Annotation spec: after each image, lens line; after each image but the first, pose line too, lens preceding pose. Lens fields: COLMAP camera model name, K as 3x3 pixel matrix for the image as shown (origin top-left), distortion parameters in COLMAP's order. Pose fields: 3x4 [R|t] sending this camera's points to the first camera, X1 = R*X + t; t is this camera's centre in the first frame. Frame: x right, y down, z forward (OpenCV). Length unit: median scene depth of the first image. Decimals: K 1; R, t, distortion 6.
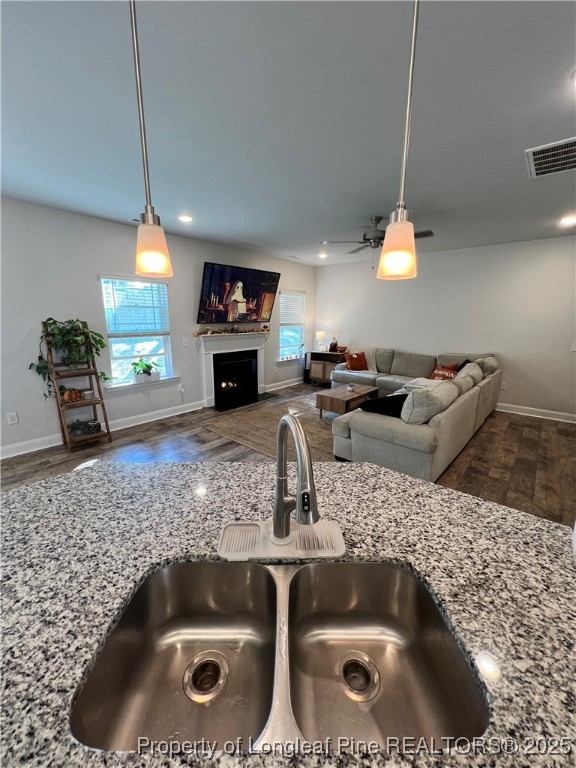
lens RADIAL K [[307.7, 0, 288.0], [0, 307.7, 384.0], [0, 0, 1]] dist [-0.001133, 0.000496]
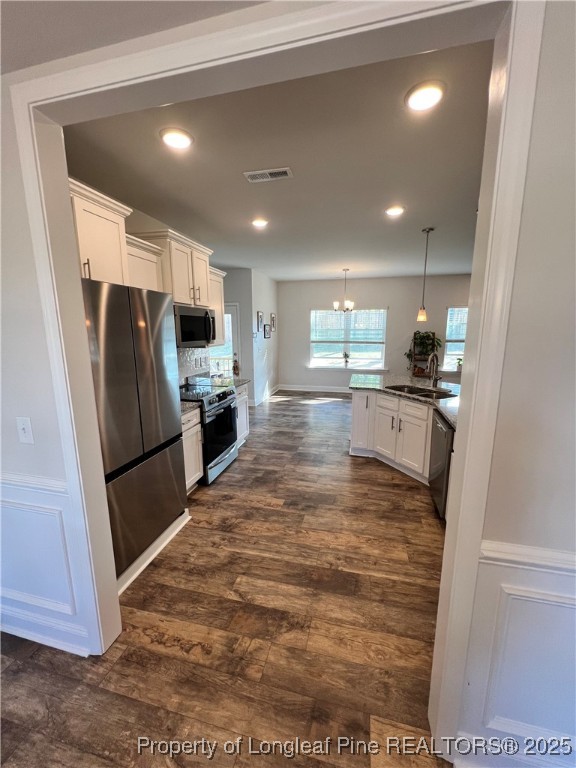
lens RADIAL K [[307.7, 0, 288.0], [0, 307.7, 384.0], [0, 0, 1]] dist [-0.001133, 0.000496]
pose [[0.443063, 0.150891, -0.883701, 0.481439], [-0.182864, 0.980220, 0.075689, 0.092152], [0.877642, 0.128063, 0.461892, -0.446044]]
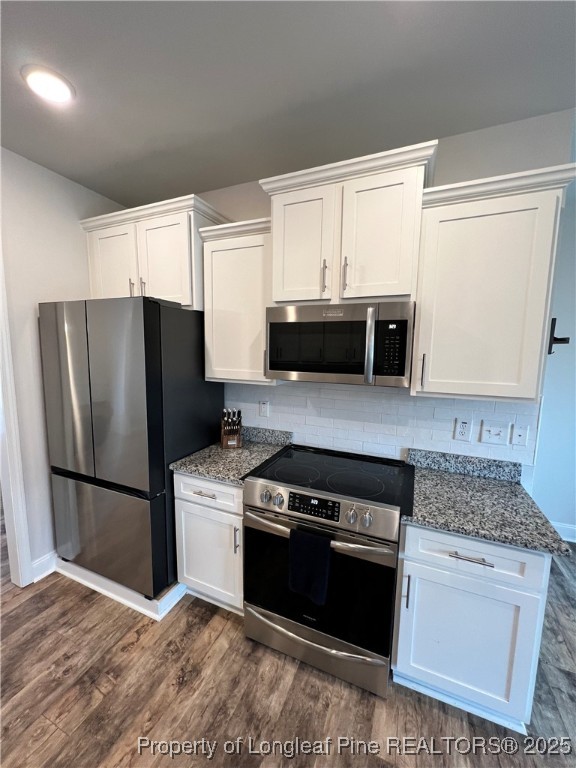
lens RADIAL K [[307.7, 0, 288.0], [0, 307.7, 384.0], [0, 0, 1]] dist [-0.001133, 0.000496]
pose [[-0.957250, 0.013513, -0.288947, -0.079082], [-0.082654, 0.944482, 0.317996, -0.002068], [0.277202, 0.328284, -0.902989, -0.035789]]
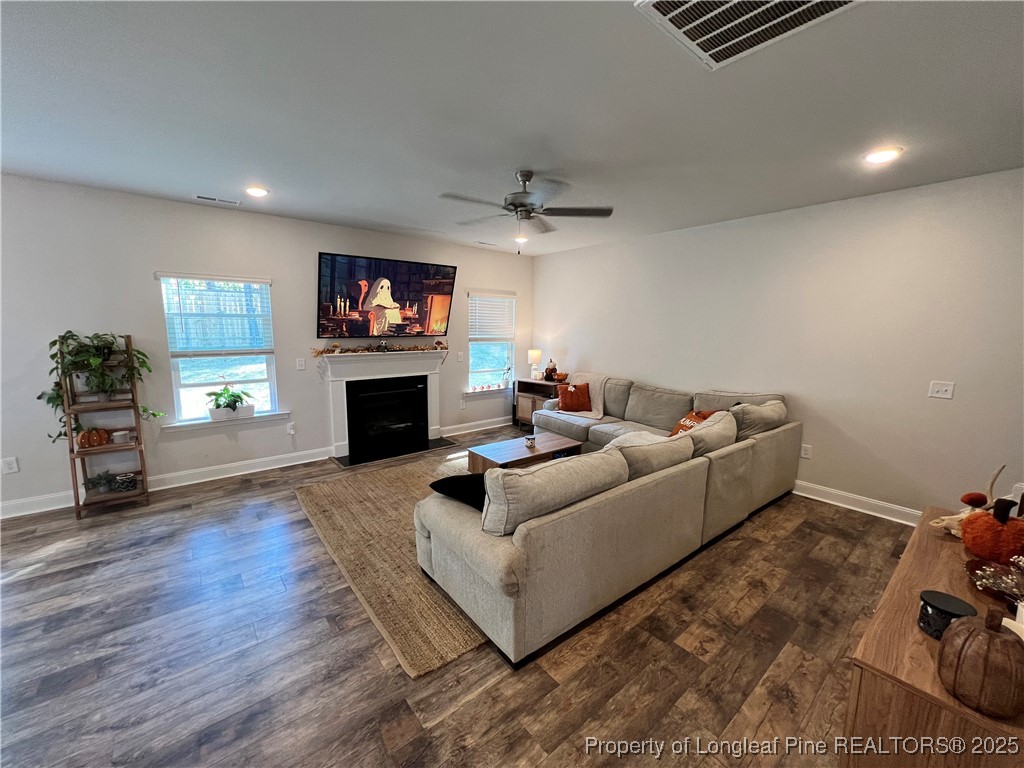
lens RADIAL K [[410.3, 0, 512.1], [0, 410.3, 385.5], [0, 0, 1]] dist [-0.001133, 0.000496]
pose [[0.983763, 0.029792, -0.176980, 0.315763], [-0.042031, 0.996946, -0.065812, -0.045400], [0.174479, 0.072183, 0.982012, 0.162362]]
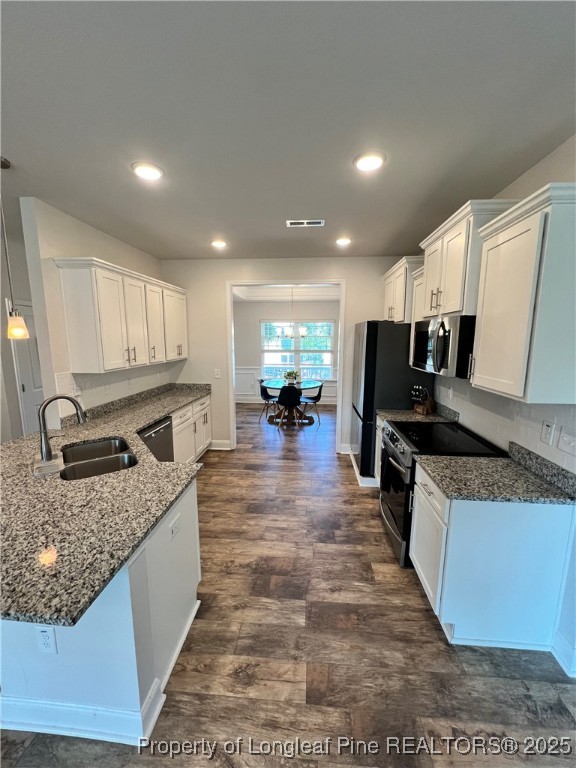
lens RADIAL K [[307.7, 0, 288.0], [0, 307.7, 384.0], [0, 0, 1]] dist [-0.001133, 0.000496]
pose [[-0.582160, -0.131904, 0.802304, -0.478021], [0.166576, 0.946474, 0.276476, -0.056149], [-0.795828, 0.294598, -0.529028, 0.124457]]
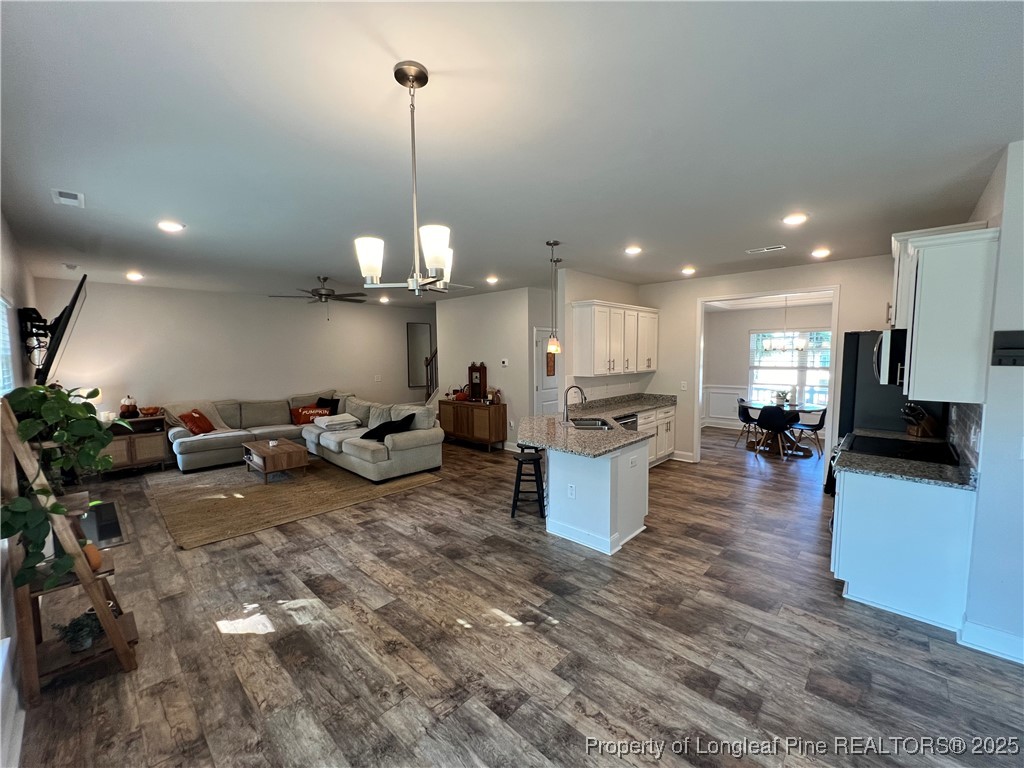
lens RADIAL K [[410.3, 0, 512.1], [0, 410.3, 385.5], [0, 0, 1]] dist [-0.001133, 0.000496]
pose [[0.055789, -0.087584, 0.994594, -0.908811], [0.222580, 0.972168, 0.073125, -0.079730], [-0.973317, 0.217297, 0.073731, 0.221488]]
